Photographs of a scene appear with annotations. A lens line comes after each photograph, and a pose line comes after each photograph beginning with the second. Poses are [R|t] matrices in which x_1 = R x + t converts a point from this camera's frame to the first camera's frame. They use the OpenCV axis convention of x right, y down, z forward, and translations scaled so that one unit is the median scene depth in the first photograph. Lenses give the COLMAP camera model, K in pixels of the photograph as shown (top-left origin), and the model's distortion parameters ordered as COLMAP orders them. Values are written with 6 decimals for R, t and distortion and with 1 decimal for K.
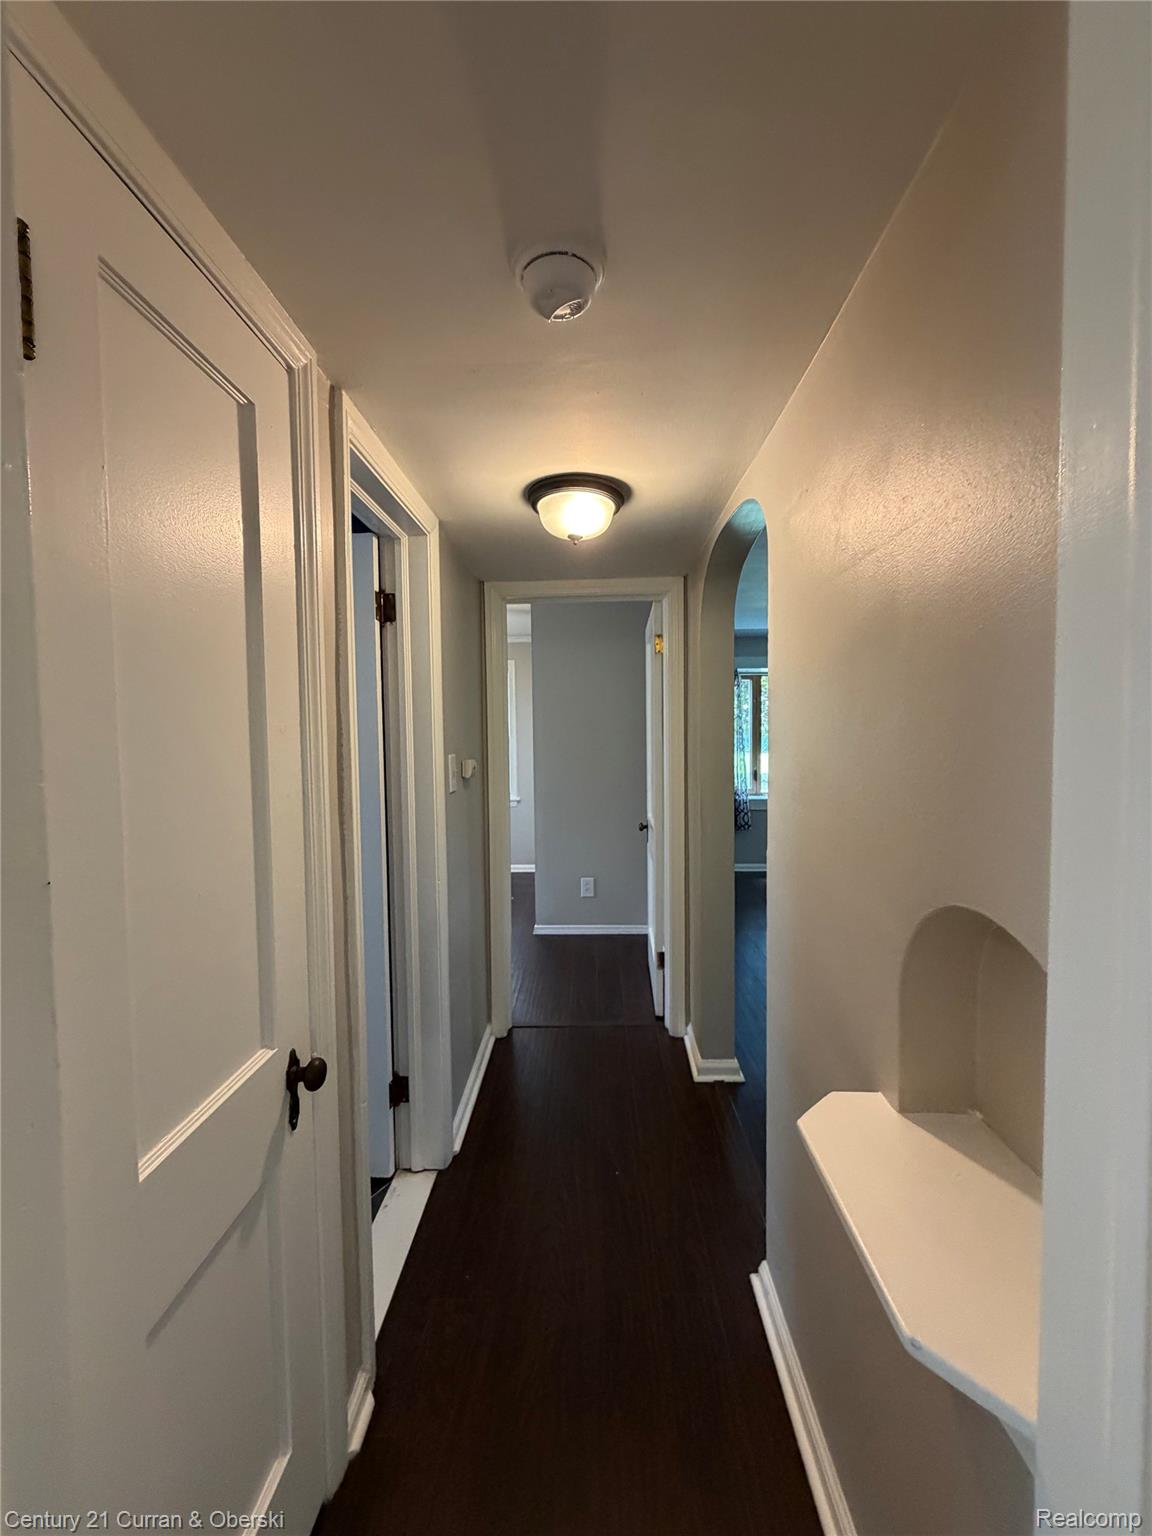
lens RADIAL K [[615.5, 0, 575.0], [0, 615.5, 765.6], [0, 0, 1]] dist [-0.000504, -0.000173]
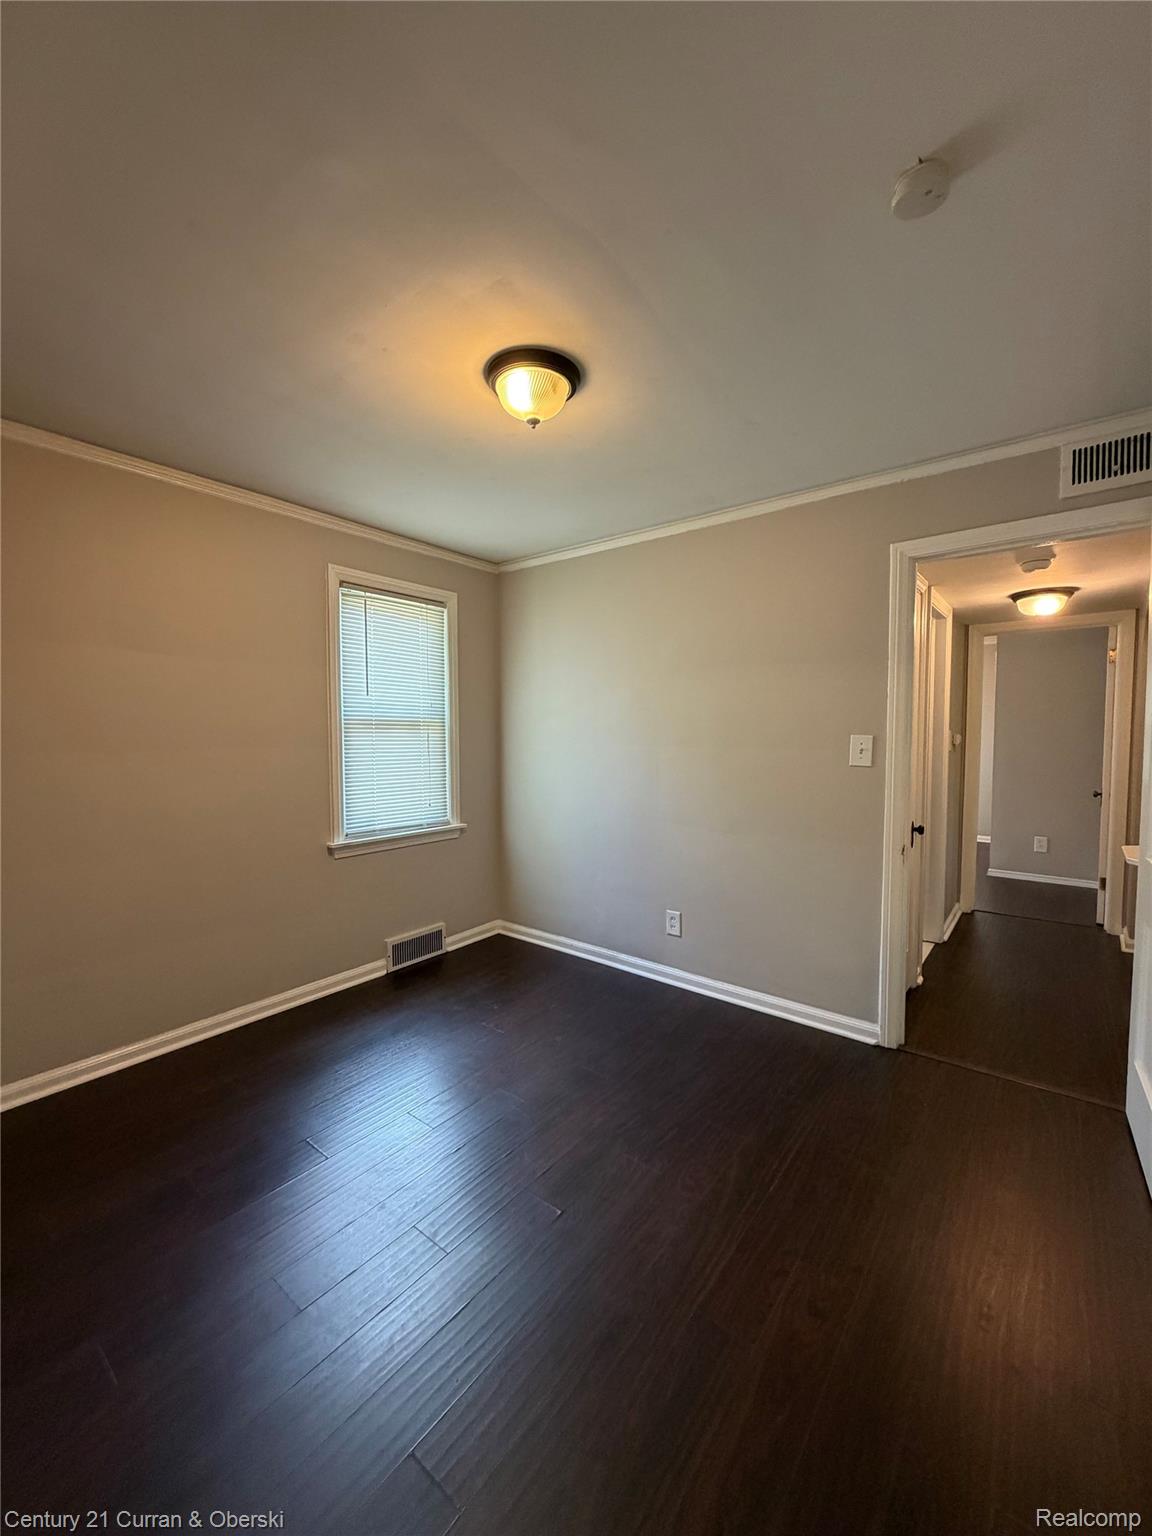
lens RADIAL K [[615.5, 0, 574.8], [0, 615.5, 760.4], [0, 0, 1]] dist [-0.000504, -0.000173]
pose [[0.801563, 0.040594, -0.596530, 0.000679], [-0.037627, 0.999140, 0.017432, 0.062768], [0.596725, 0.008473, 0.802401, -0.882958]]
